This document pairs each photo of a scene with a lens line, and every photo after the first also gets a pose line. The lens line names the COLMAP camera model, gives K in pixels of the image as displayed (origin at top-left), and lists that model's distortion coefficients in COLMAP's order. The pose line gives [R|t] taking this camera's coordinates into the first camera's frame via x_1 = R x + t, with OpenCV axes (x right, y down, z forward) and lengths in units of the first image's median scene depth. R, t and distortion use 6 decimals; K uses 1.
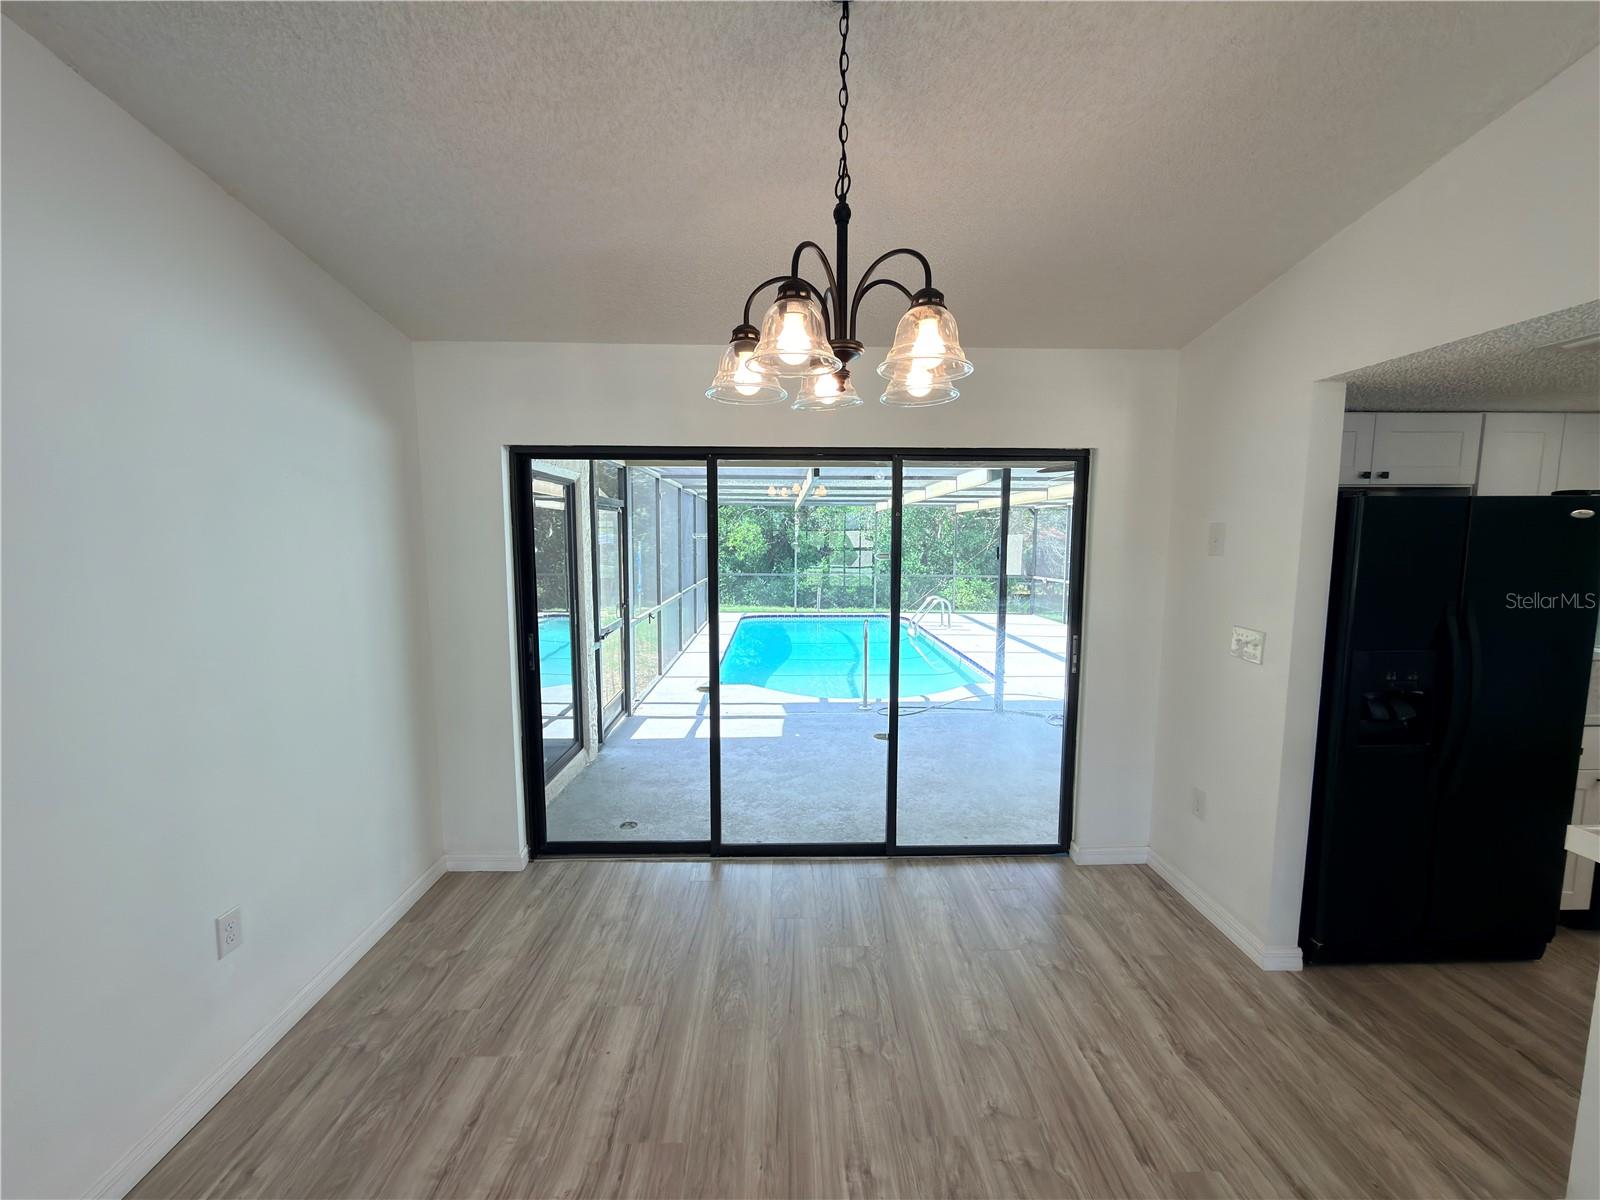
lens RADIAL K [[636.3, 0, 796.5], [0, 636.3, 601.0], [0, 0, 1]] dist [0.000987, 0.000076]
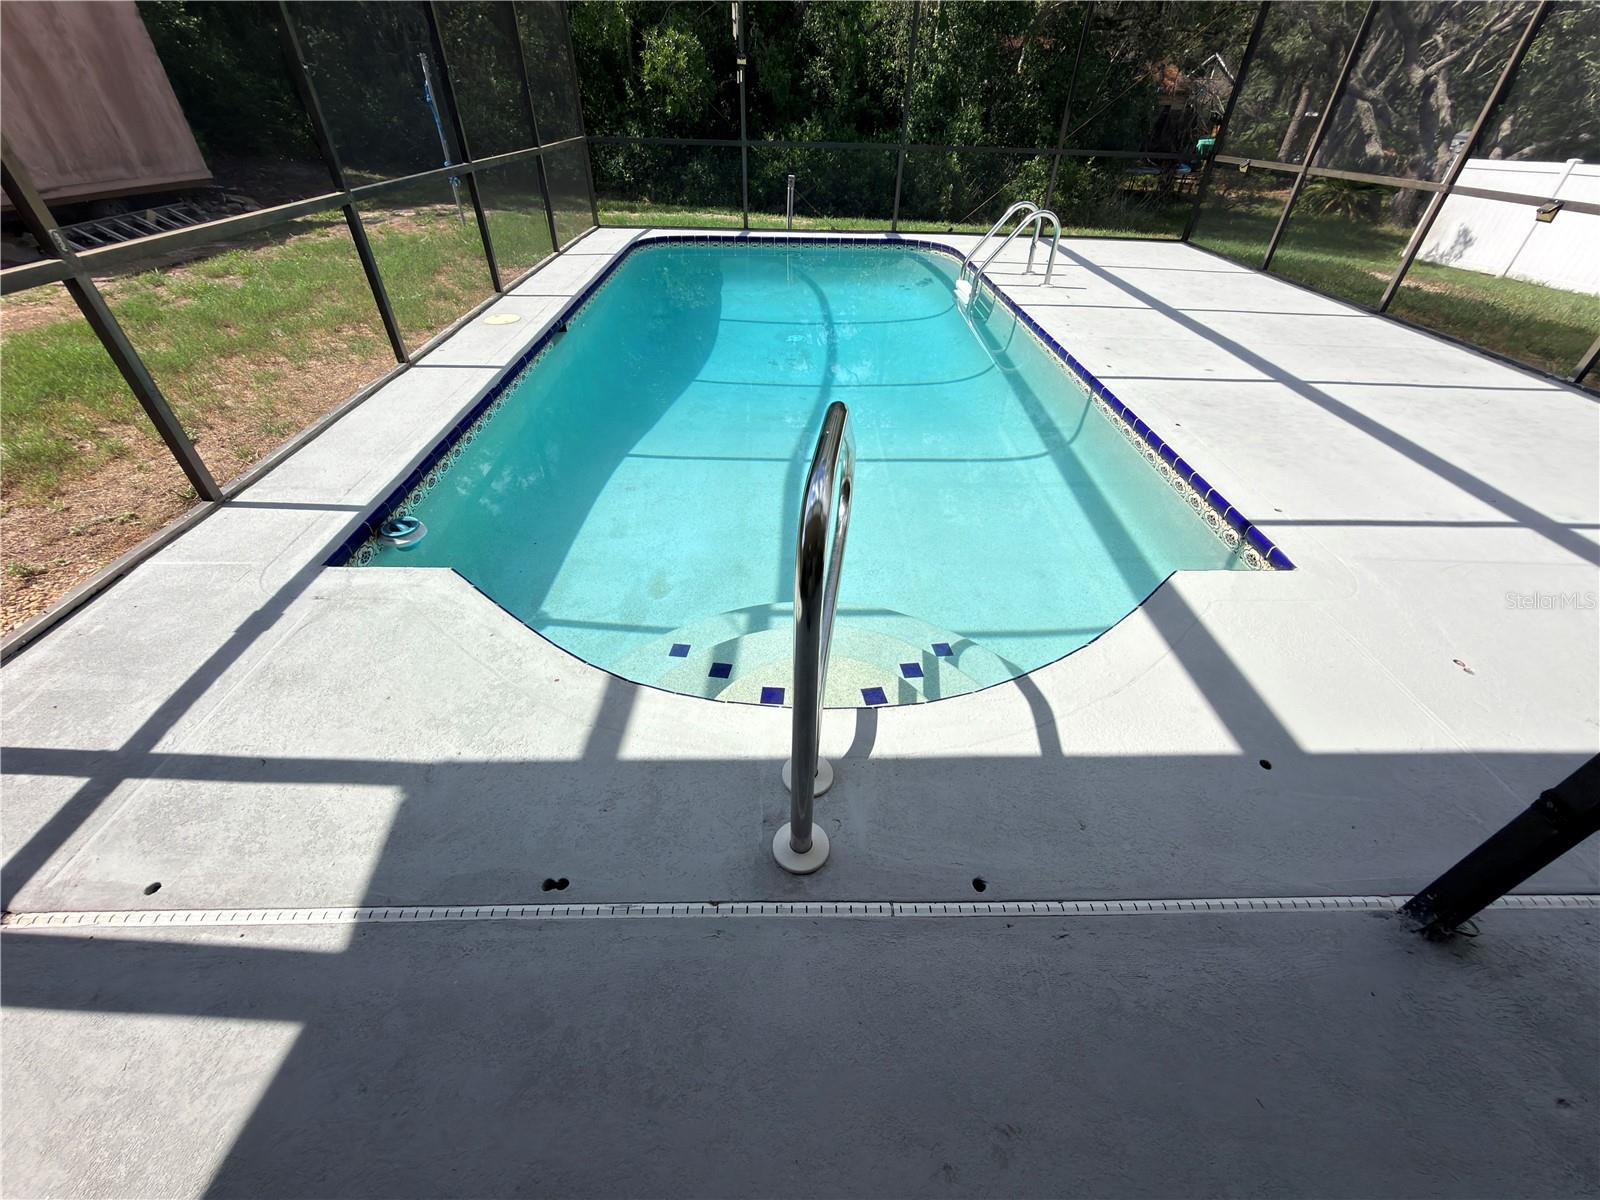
lens RADIAL K [[640.1, 0, 796.7], [0, 640.1, 600.4], [0, 0, 1]] dist [-0.000167, 0.000164]
pose [[0.999830, 0.018447, 0.000403, 0.141912], [-0.015741, 0.841368, 0.540233, -0.034920], [0.009627, -0.540148, 0.841515, 1.159655]]
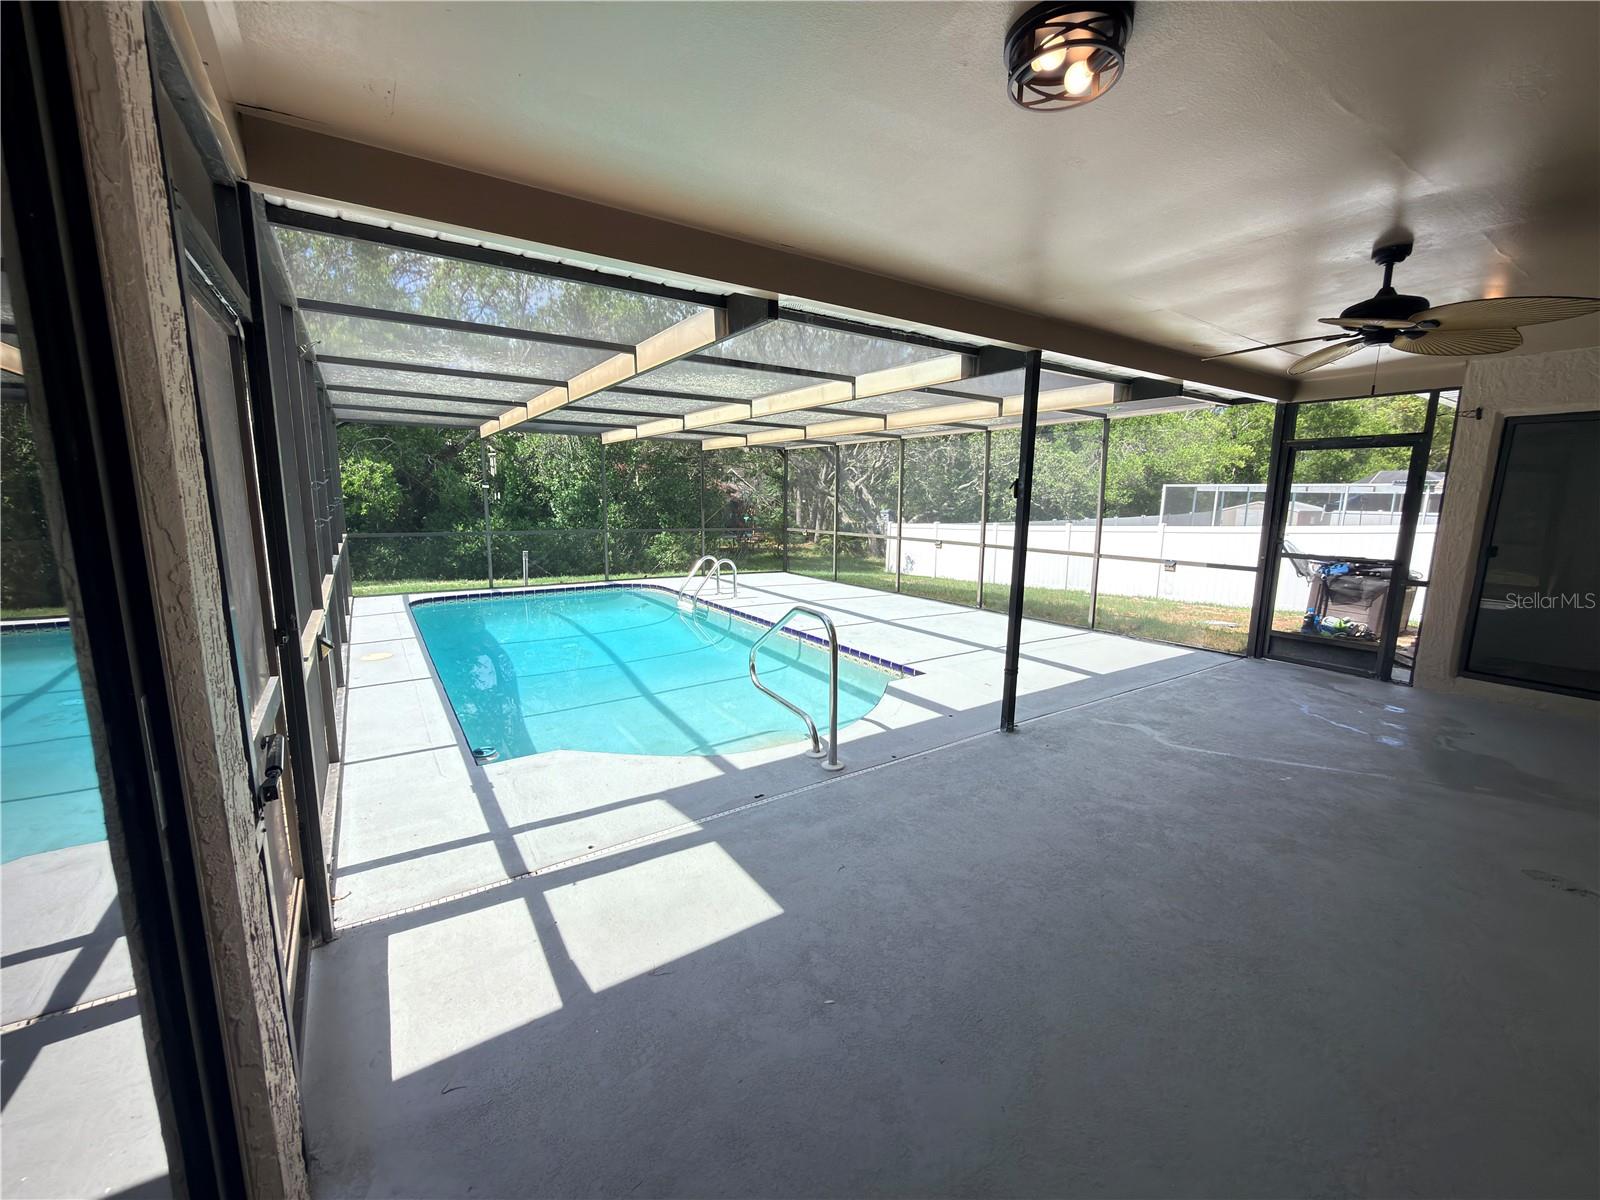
lens RADIAL K [[639.3, 0, 798.7], [0, 639.3, 599.5], [0, 0, 1]] dist [0.000031, -0.000312]
pose [[0.843996, -0.080256, 0.530310, -0.278704], [0.044327, 0.995796, 0.080155, -0.033217], [-0.534514, -0.044144, 0.844006, 0.736690]]
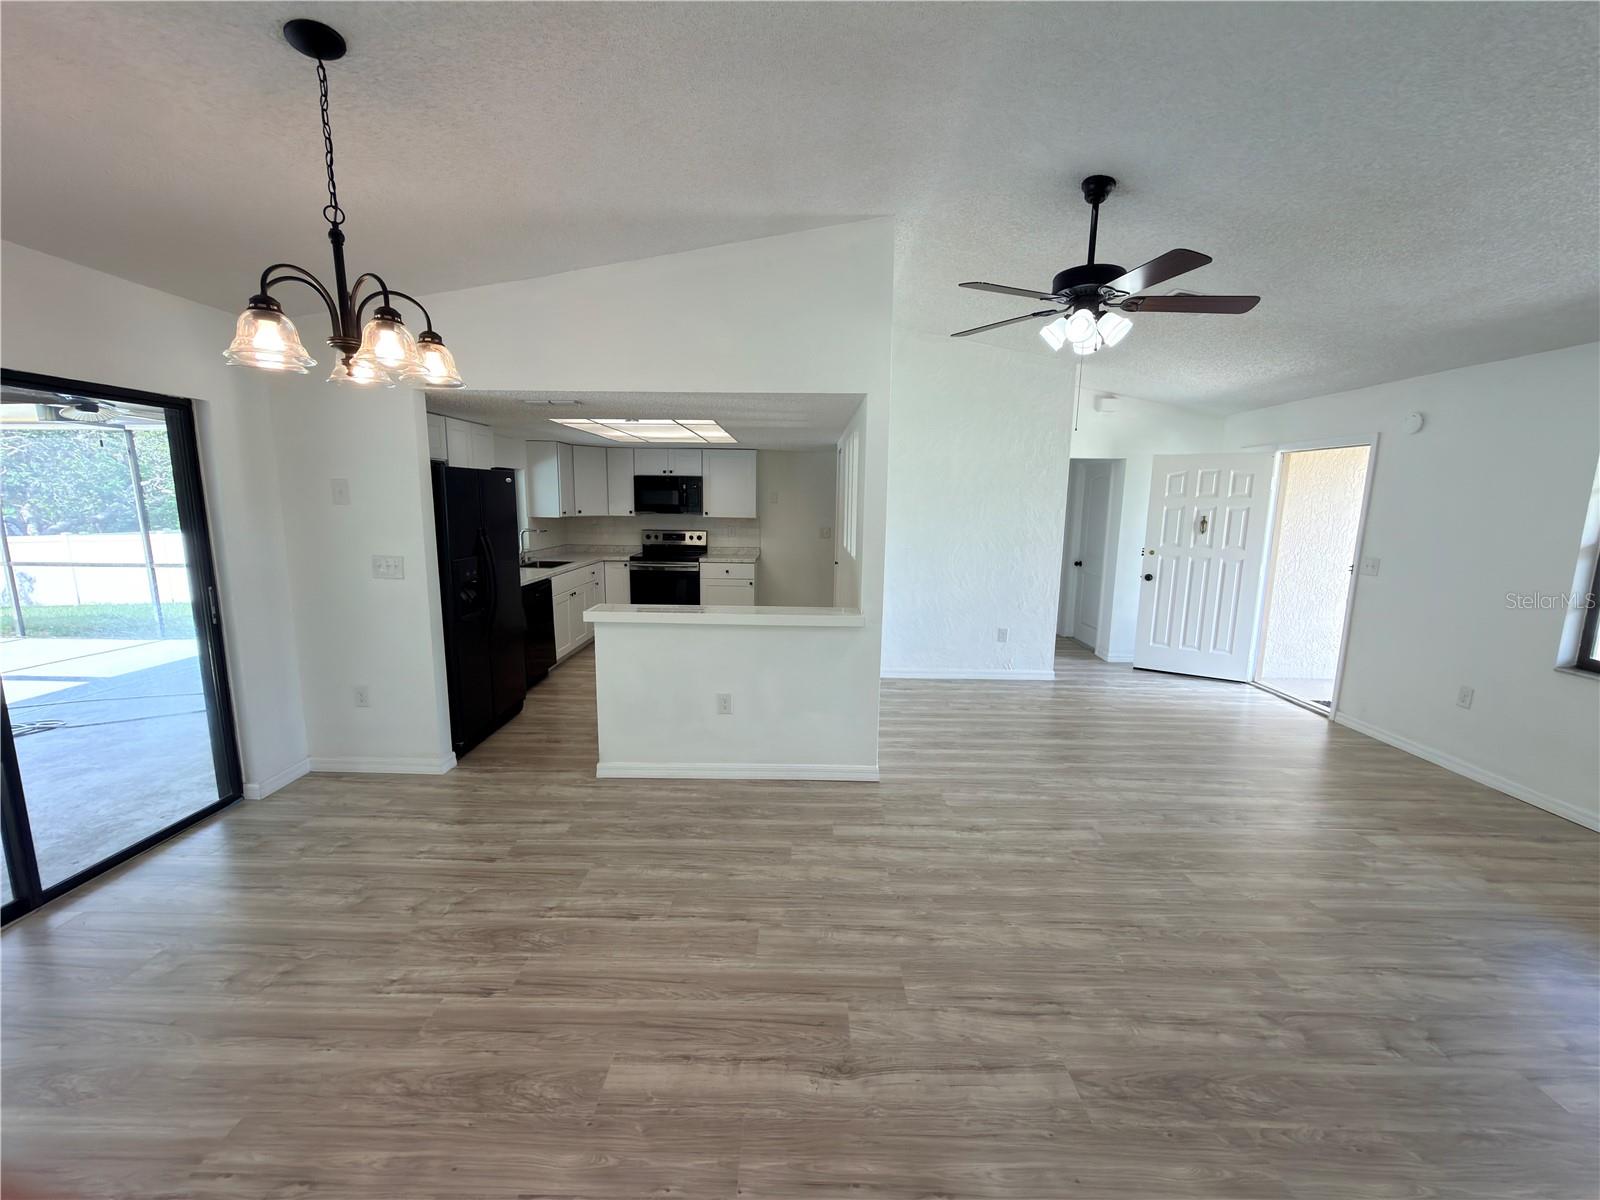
lens RADIAL K [[639.3, 0, 802.0], [0, 639.3, 601.2], [0, 0, 1]] dist [0.000196, -0.000099]
pose [[0.028479, -0.160059, 0.986697, -0.343747], [0.089550, 0.983536, 0.156962, 0.000566], [-0.995575, 0.083888, 0.042344, 0.015852]]
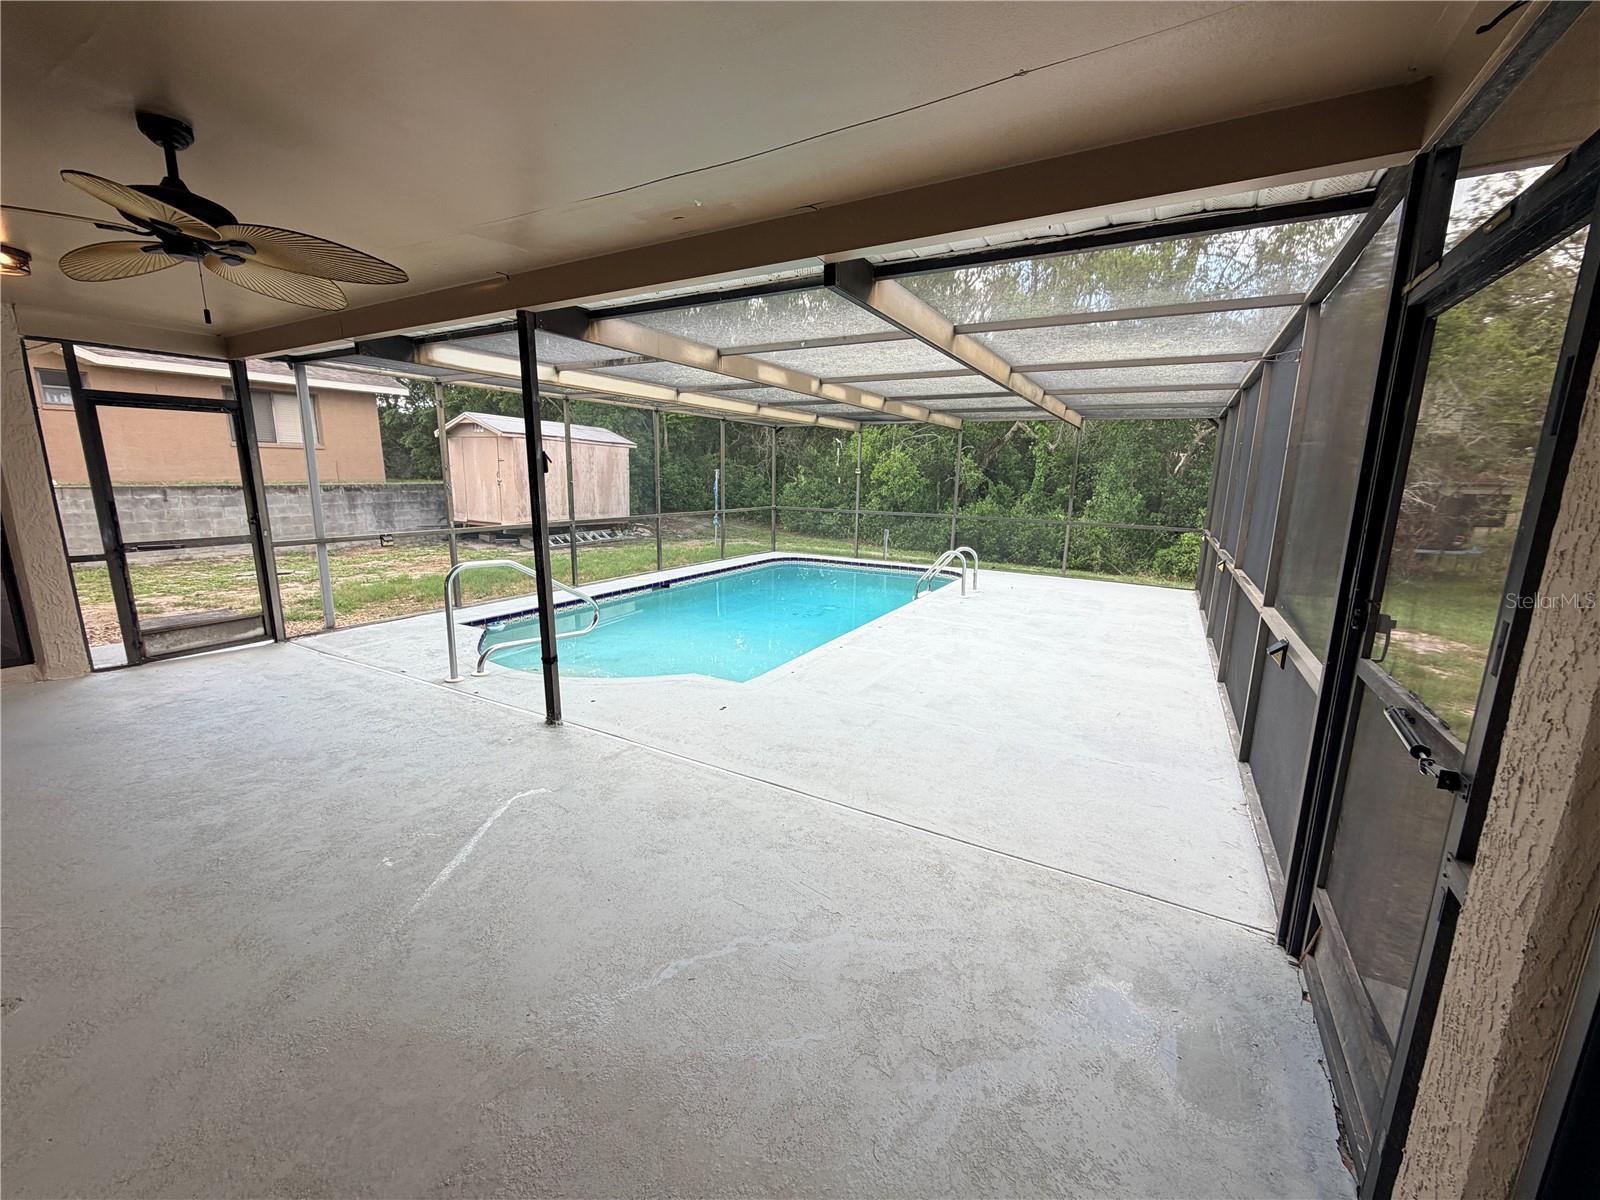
lens RADIAL K [[637.7, 0, 797.3], [0, 637.7, 599.6], [0, 0, 1]] dist [-0.000822, -0.000098]
pose [[0.854393, 0.112249, -0.507359, 1.089304], [-0.066994, 0.992036, 0.106661, -0.036890], [0.515291, -0.057141, 0.855108, 0.785973]]
